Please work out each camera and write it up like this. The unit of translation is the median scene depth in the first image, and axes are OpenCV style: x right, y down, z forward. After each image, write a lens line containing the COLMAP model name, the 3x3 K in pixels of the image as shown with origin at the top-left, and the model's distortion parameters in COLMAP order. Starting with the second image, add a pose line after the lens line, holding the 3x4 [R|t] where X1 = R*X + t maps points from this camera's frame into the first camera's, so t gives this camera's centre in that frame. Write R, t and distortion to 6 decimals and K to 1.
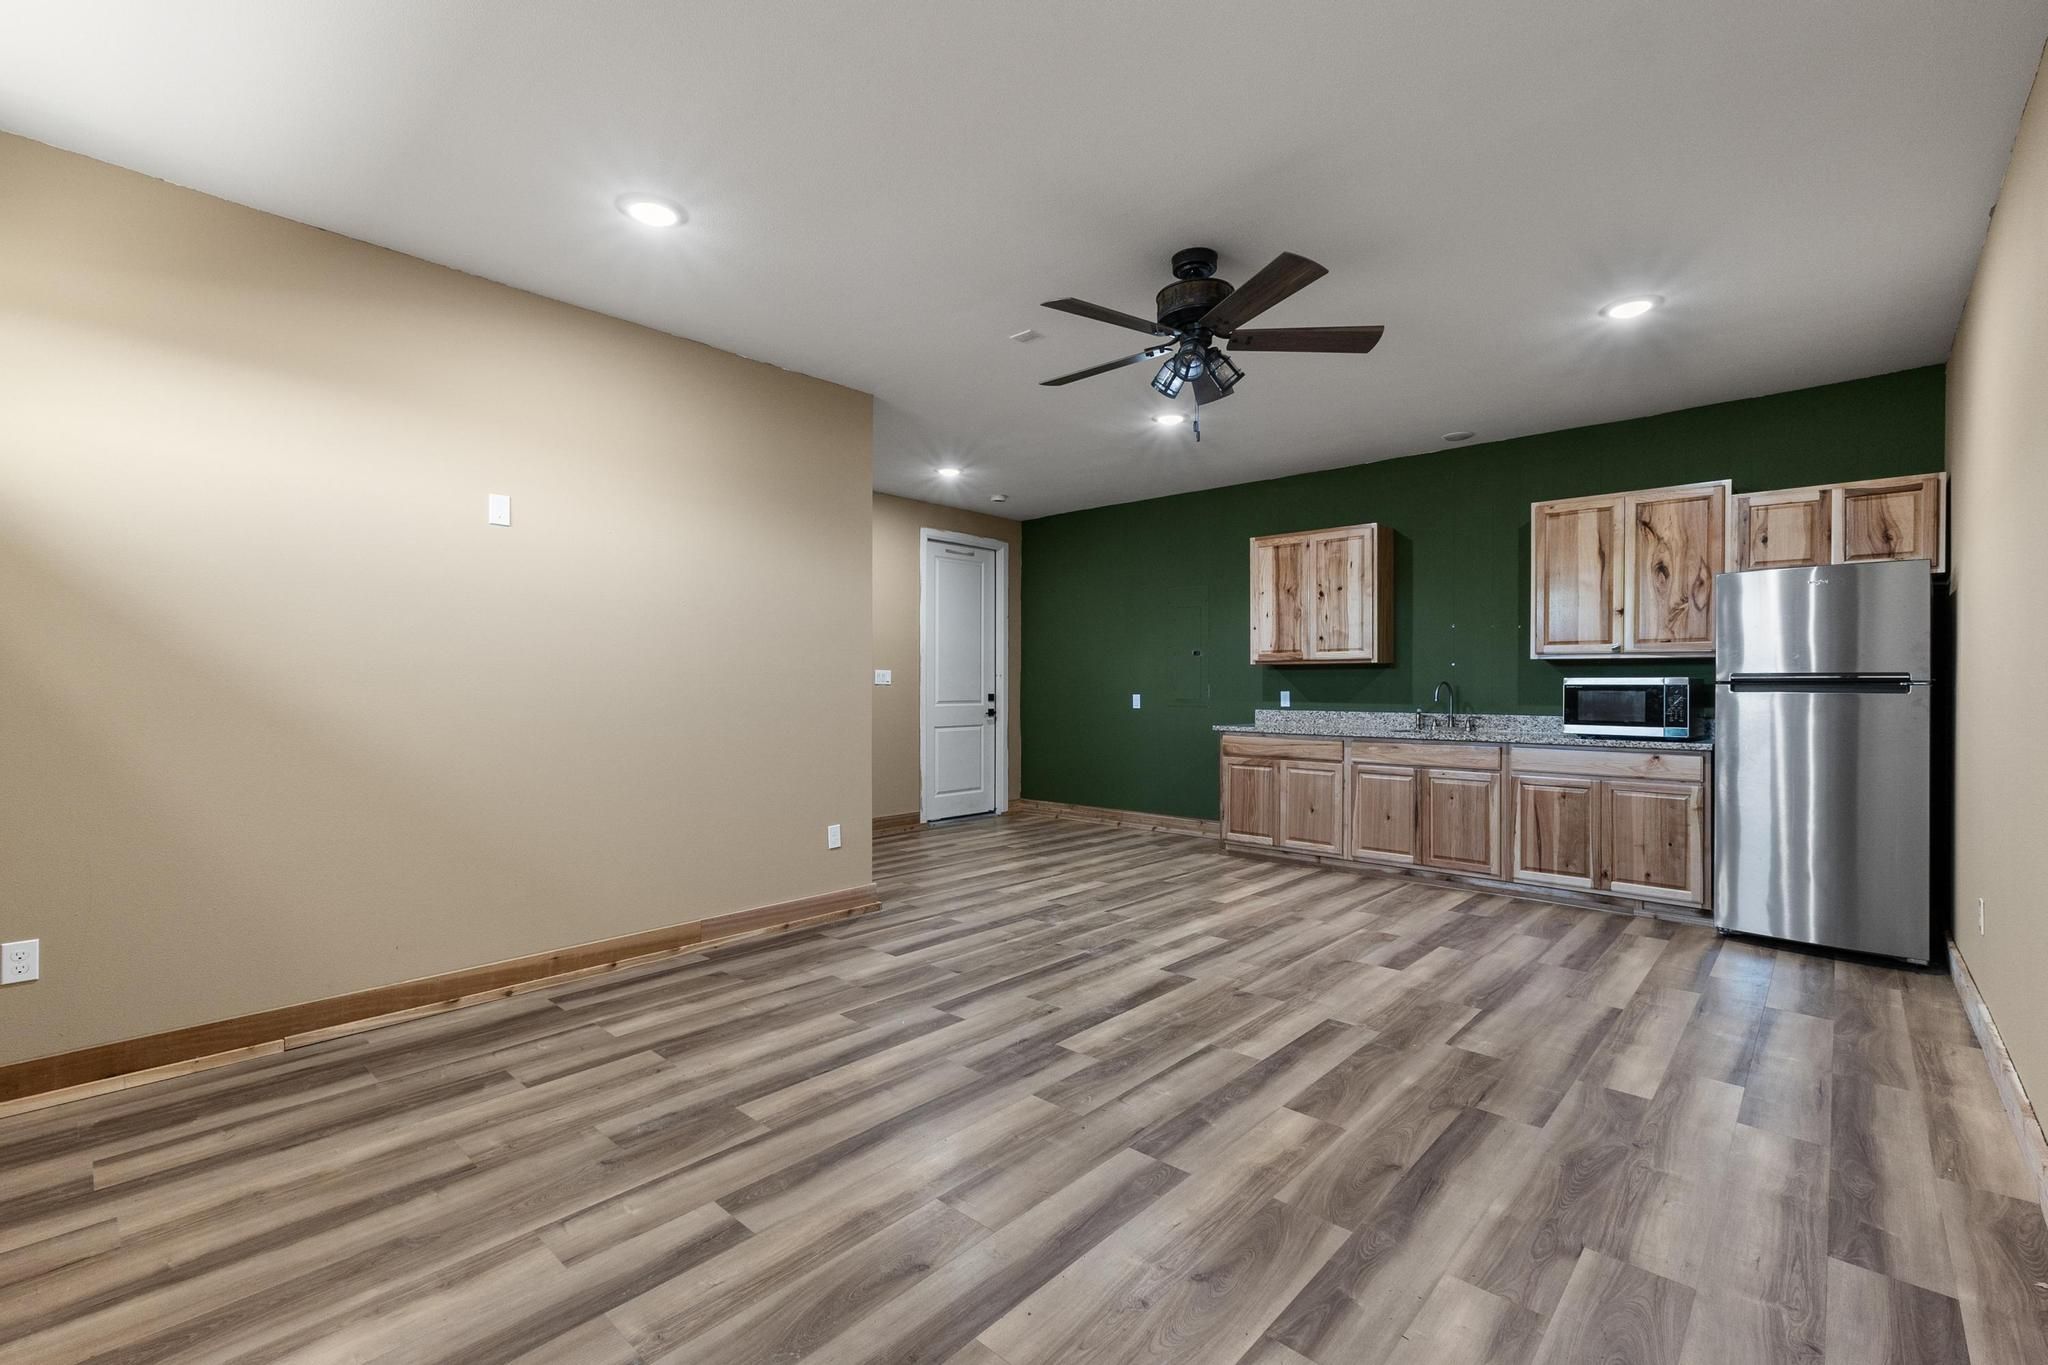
lens RADIAL K [[891.9, 0, 1022.1], [0, 891.9, 686.9], [0, 0, 1]] dist [0.000045, -0.000044]
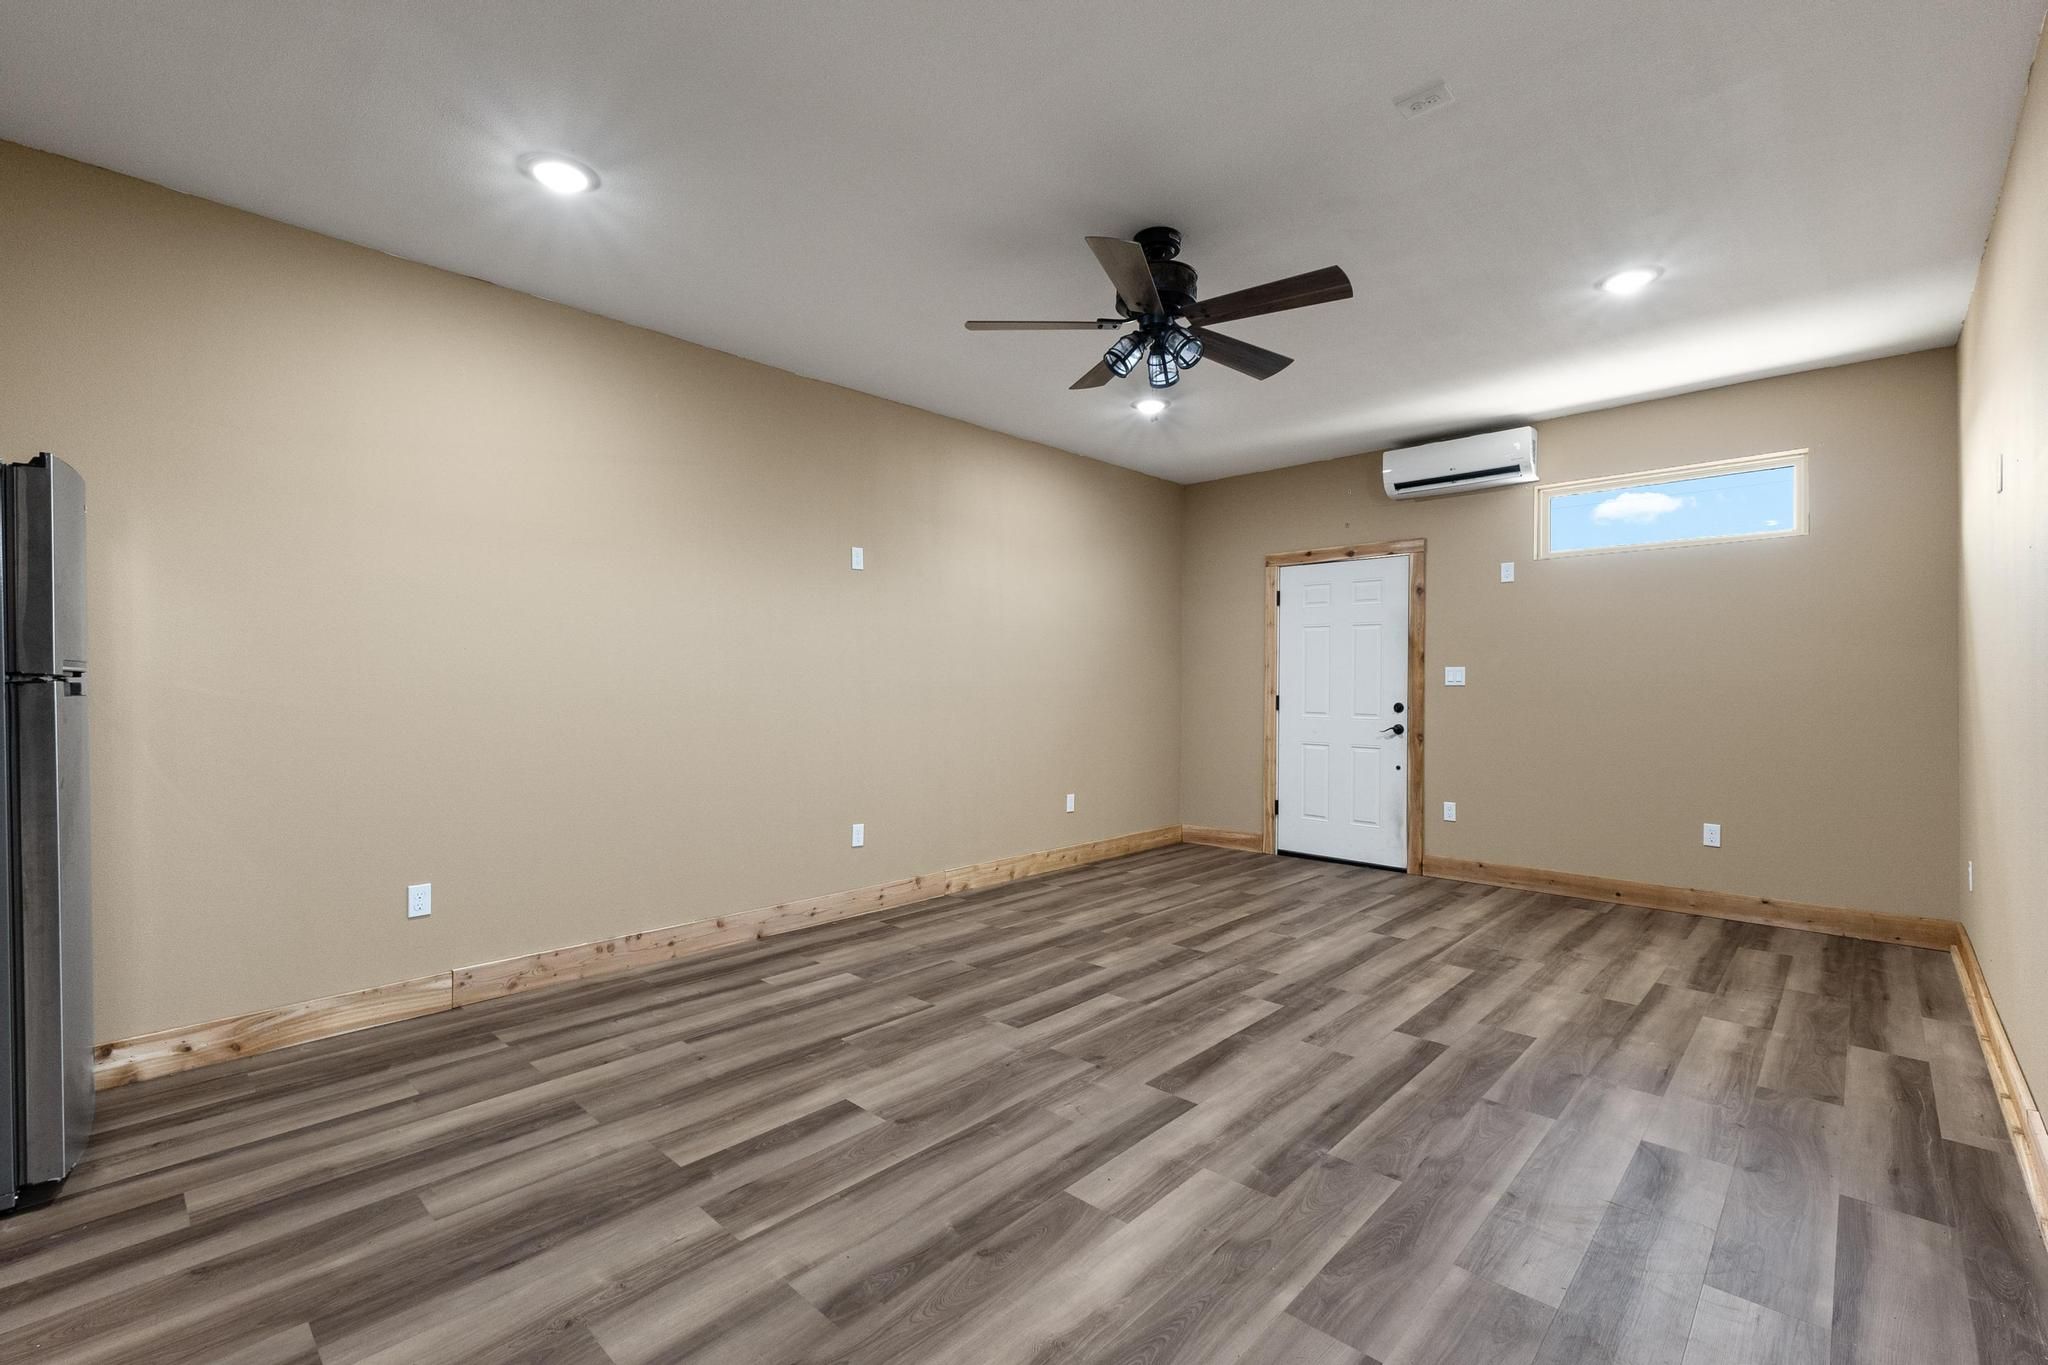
lens RADIAL K [[891.9, 0, 1026.6], [0, 891.9, 687.2], [0, 0, 1]] dist [0.000045, -0.000044]
pose [[-0.999955, -0.001464, 0.009412, 0.339037], [-0.001443, 0.999997, 0.002215, -0.001347], [-0.009415, 0.002201, -0.999953, 2.046826]]
